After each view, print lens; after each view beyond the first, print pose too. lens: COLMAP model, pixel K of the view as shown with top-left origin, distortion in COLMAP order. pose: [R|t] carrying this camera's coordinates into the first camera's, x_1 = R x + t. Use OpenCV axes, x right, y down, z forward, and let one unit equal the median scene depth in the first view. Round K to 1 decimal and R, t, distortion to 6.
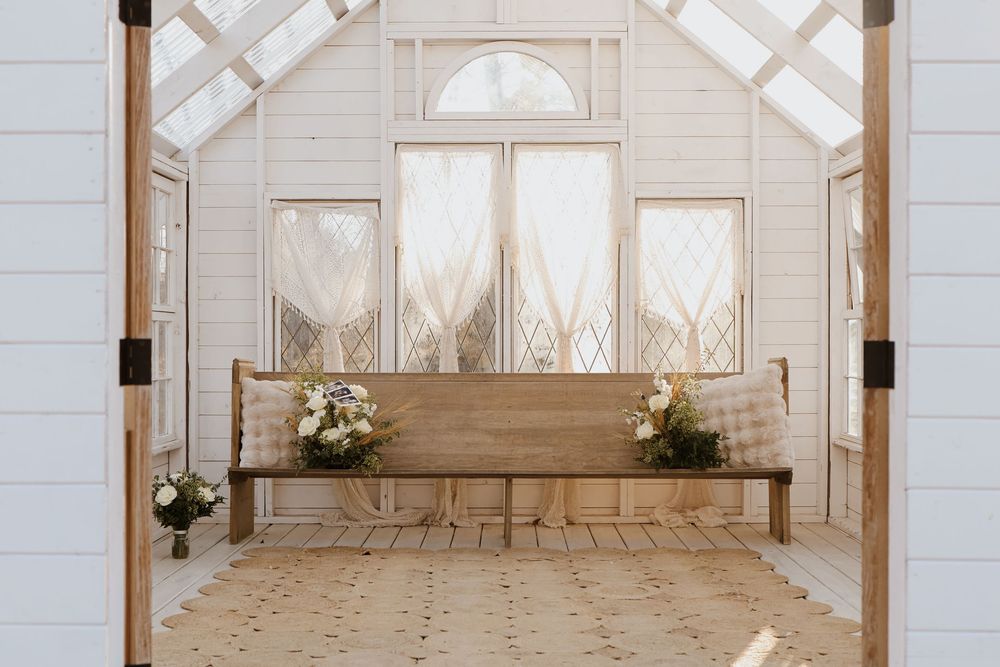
lens RADIAL K [[1299.9, 0, 500.0], [0, 1299.9, 333.5], [0, 0, 1]] dist [-0.002211, 0.016062]
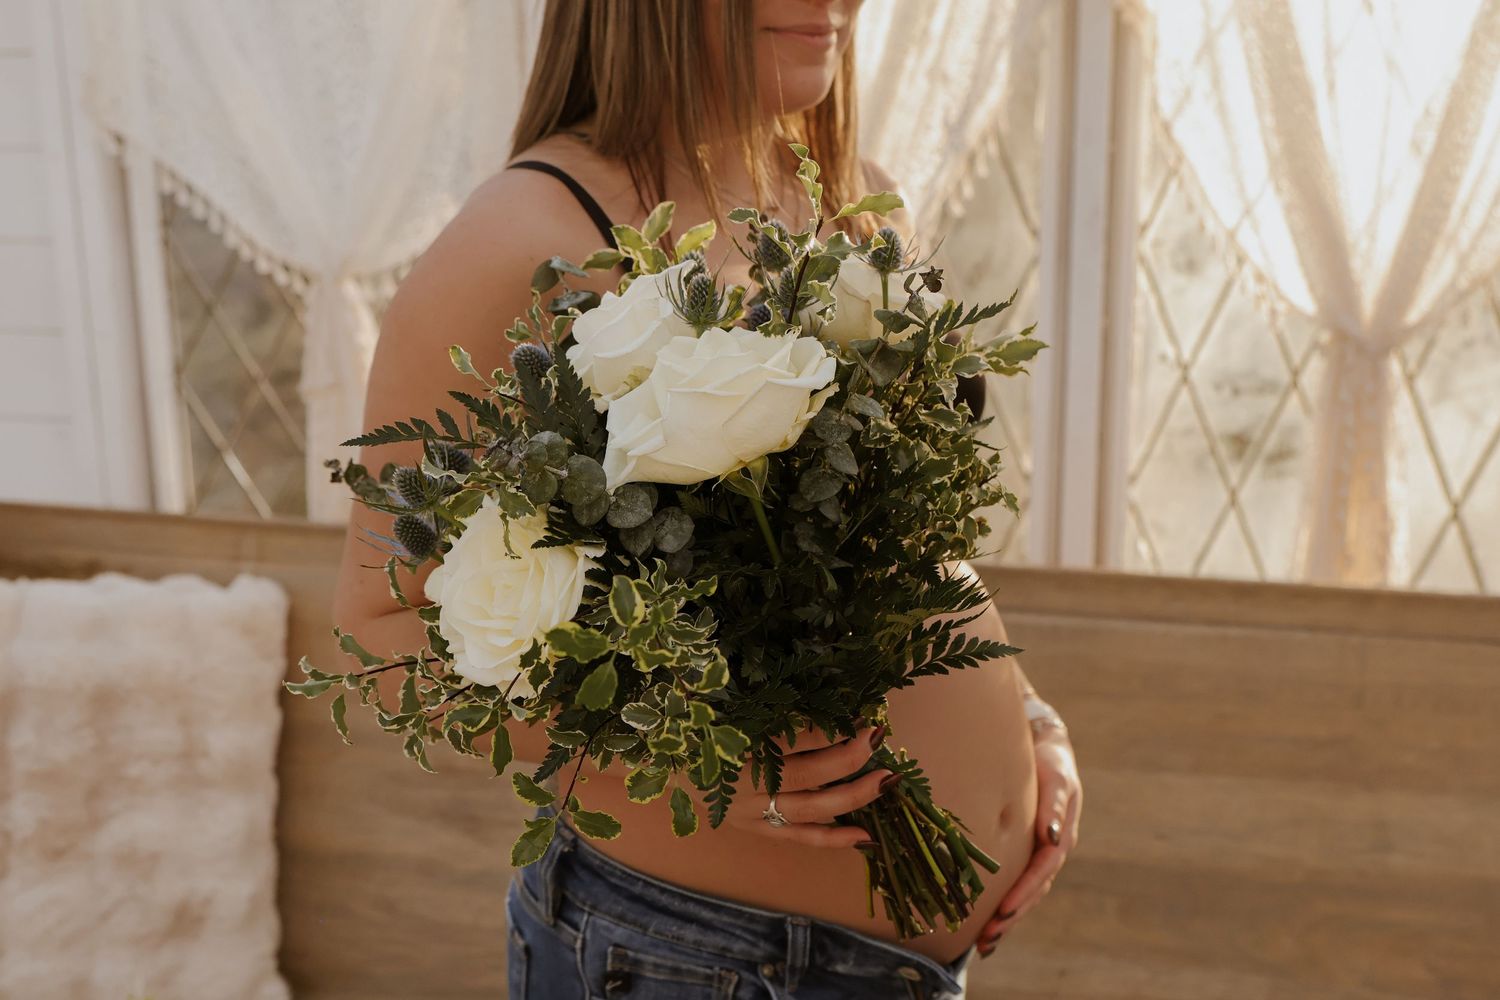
lens RADIAL K [[1949.9, 0, 750.0], [0, 1949.9, 500.0], [0, 0, 1]] dist [-0.002211, 0.016062]
pose [[0.976813, 0.046690, -0.208939, 0.020573], [0.008181, 0.967077, 0.254352, -0.055738], [0.213936, -0.250164, 0.944272, 0.677294]]
